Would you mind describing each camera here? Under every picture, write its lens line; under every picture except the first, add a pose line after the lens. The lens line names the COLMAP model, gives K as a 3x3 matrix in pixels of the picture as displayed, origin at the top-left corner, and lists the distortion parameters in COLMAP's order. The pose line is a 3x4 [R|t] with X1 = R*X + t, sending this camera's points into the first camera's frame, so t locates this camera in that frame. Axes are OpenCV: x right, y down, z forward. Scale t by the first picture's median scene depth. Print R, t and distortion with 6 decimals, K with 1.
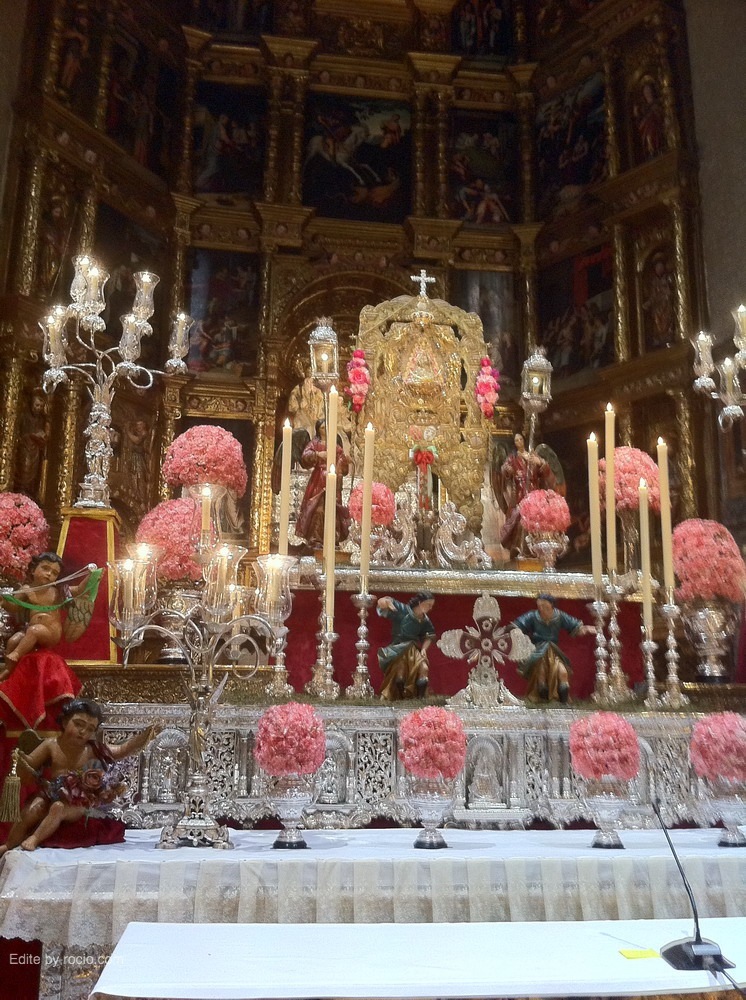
lens RADIAL K [[897.6, 0, 373.0], [0, 897.6, 500.0], [0, 0, 1]] dist [0.109062, -0.297794]
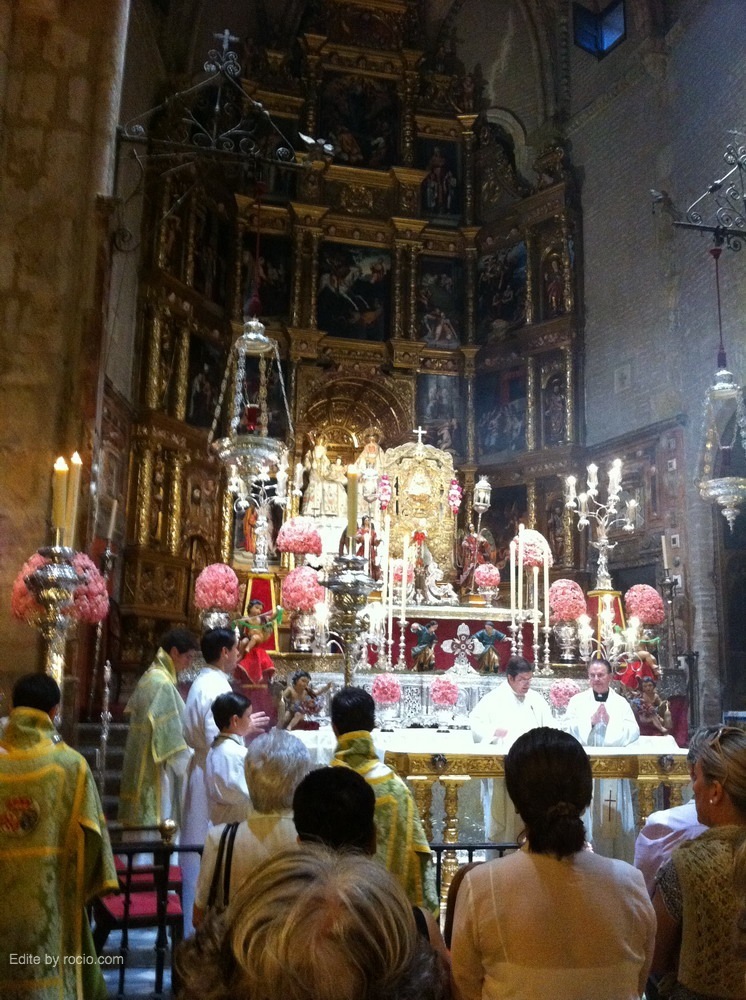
lens RADIAL K [[897.6, 0, 373.0], [0, 897.6, 500.0], [0, 0, 1]] dist [0.109062, -0.297794]
pose [[0.994977, 0.024250, 0.097117, -0.134049], [-0.027870, 0.998960, 0.036096, -0.114928], [-0.096141, -0.038621, 0.994618, -0.488713]]
